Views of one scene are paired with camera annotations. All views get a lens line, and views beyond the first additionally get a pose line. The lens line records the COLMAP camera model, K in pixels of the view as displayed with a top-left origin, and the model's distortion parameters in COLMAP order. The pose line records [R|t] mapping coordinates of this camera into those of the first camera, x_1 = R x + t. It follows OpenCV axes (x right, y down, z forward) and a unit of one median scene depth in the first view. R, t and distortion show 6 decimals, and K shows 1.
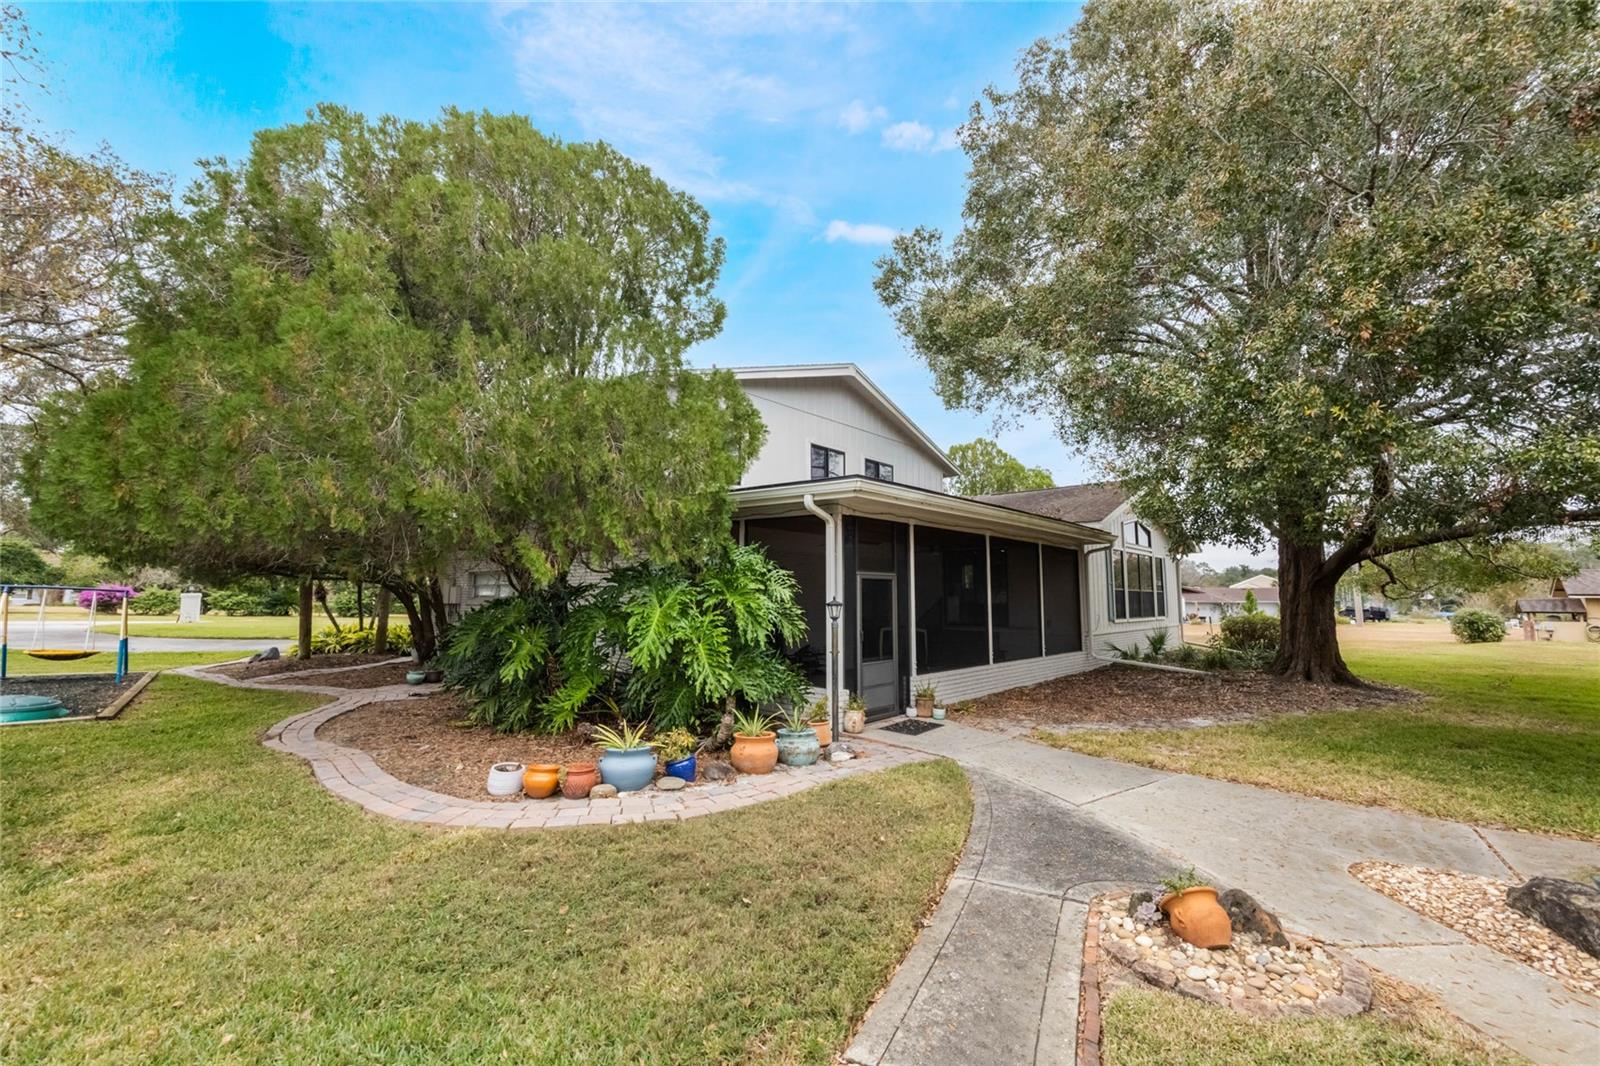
lens RADIAL K [[620.1, 0, 800.0], [0, 620.1, 533.0], [0, 0, 1]] dist [-0.000486, -0.000139]
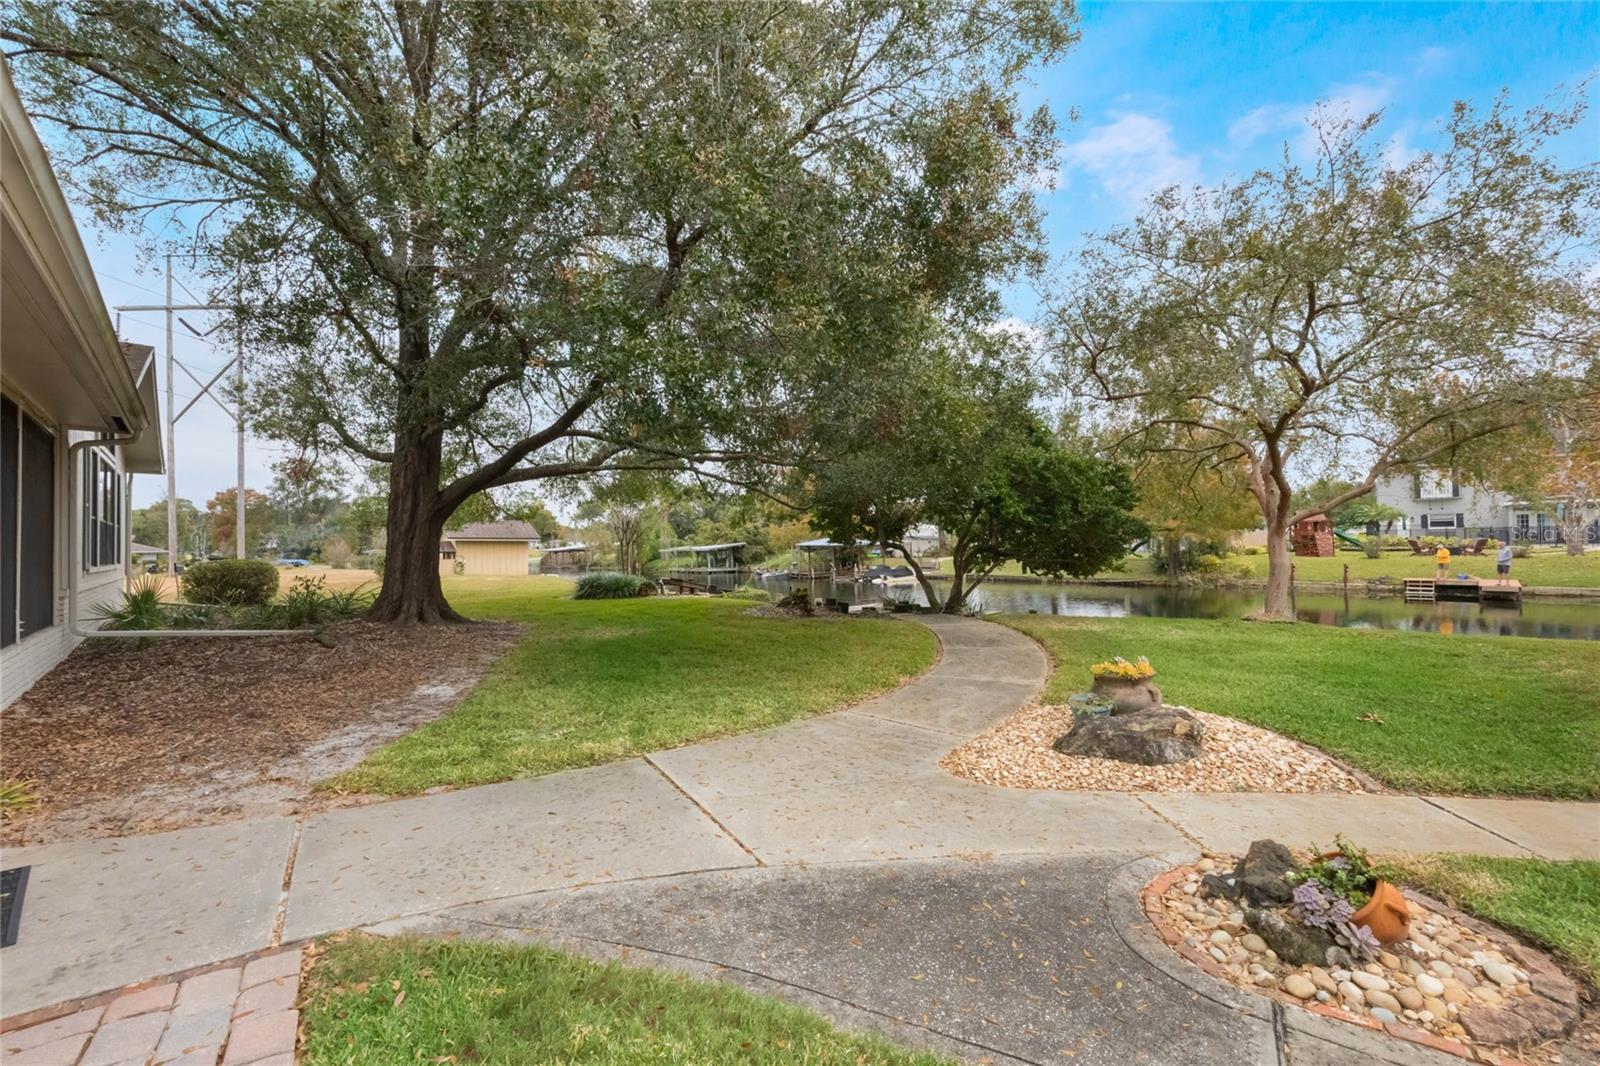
lens RADIAL K [[650.2, 0, 769.4], [0, 650.2, 537.4], [0, 0, 1]] dist [-0.000432, -0.000048]
pose [[0.113203, 0.010582, 0.993516, -0.051588], [-0.099374, 0.995050, 0.000725, 0.066093], [-0.988590, -0.098812, 0.113694, 0.412461]]
